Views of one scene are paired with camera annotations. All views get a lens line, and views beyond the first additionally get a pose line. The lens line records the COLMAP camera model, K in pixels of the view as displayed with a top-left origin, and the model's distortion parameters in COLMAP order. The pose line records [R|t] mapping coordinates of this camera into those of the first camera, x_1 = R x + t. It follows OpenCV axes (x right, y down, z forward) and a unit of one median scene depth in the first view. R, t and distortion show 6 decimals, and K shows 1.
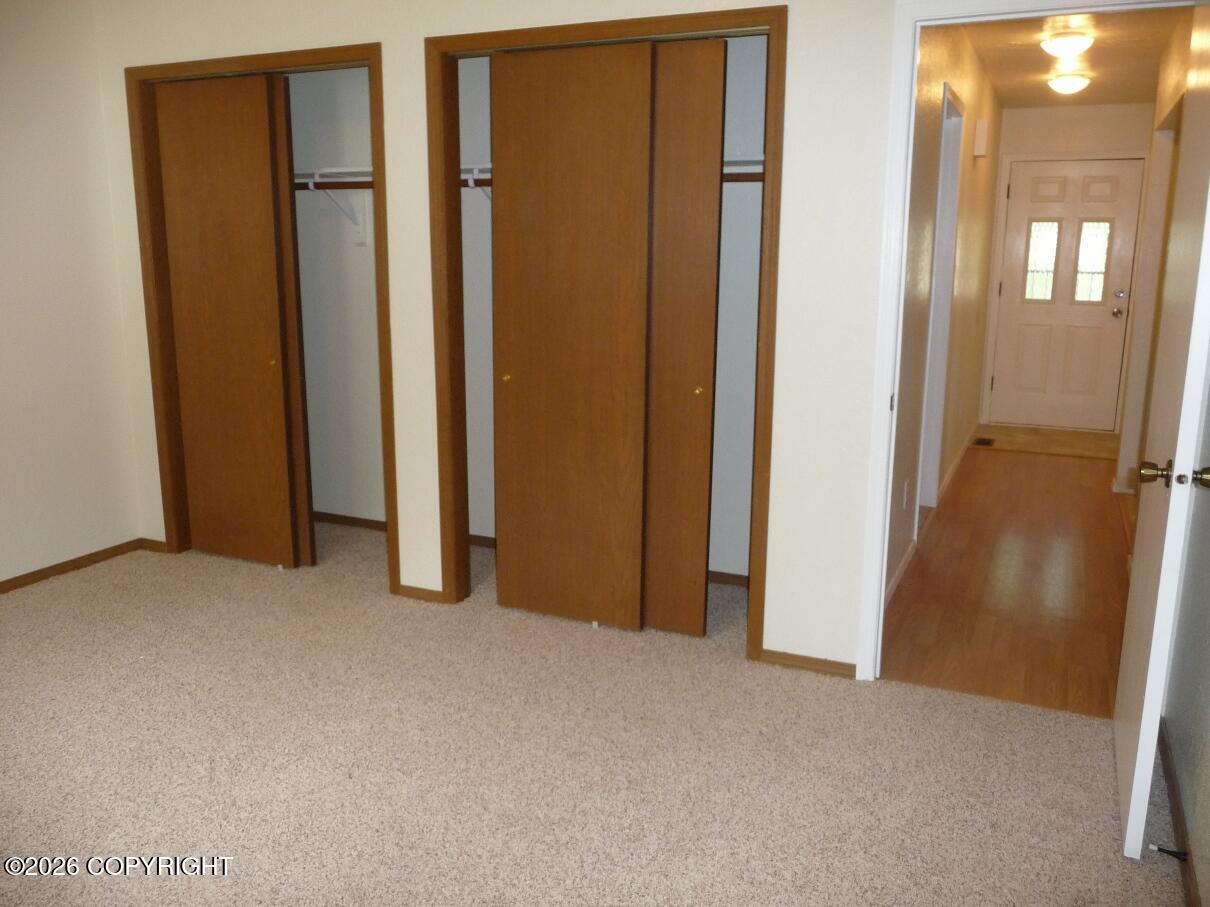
lens RADIAL K [[991.0, 0, 597.7], [0, 991.0, 454.2], [0, 0, 1]] dist [-0.037679, 0.015450]
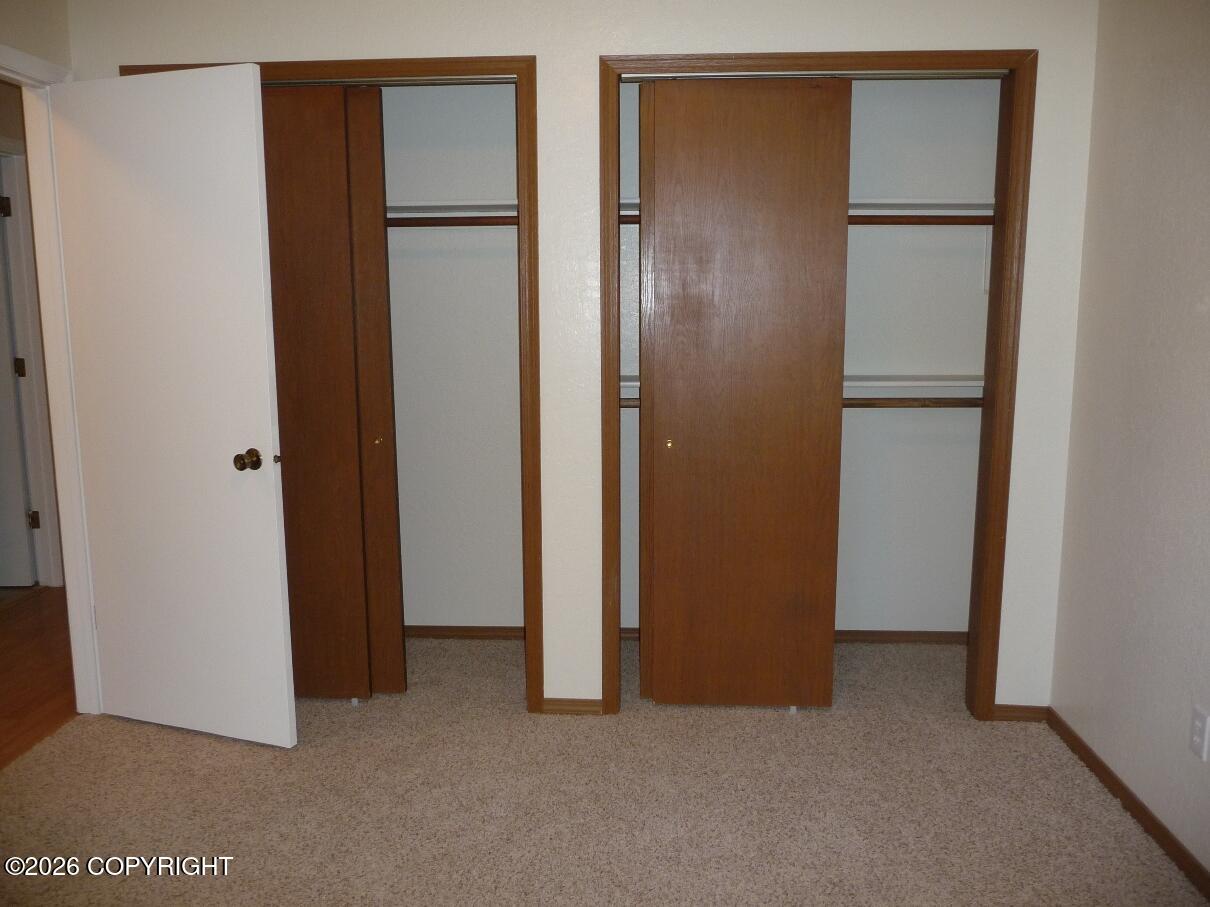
lens RADIAL K [[991.0, 0, 605.7], [0, 991.0, 455.1], [0, 0, 1]] dist [-0.037679, 0.015450]
pose [[0.927149, -0.072310, 0.367650, -0.441439], [0.088043, 0.995773, -0.026181, -0.046303], [-0.364203, 0.056643, 0.929596, 0.198717]]
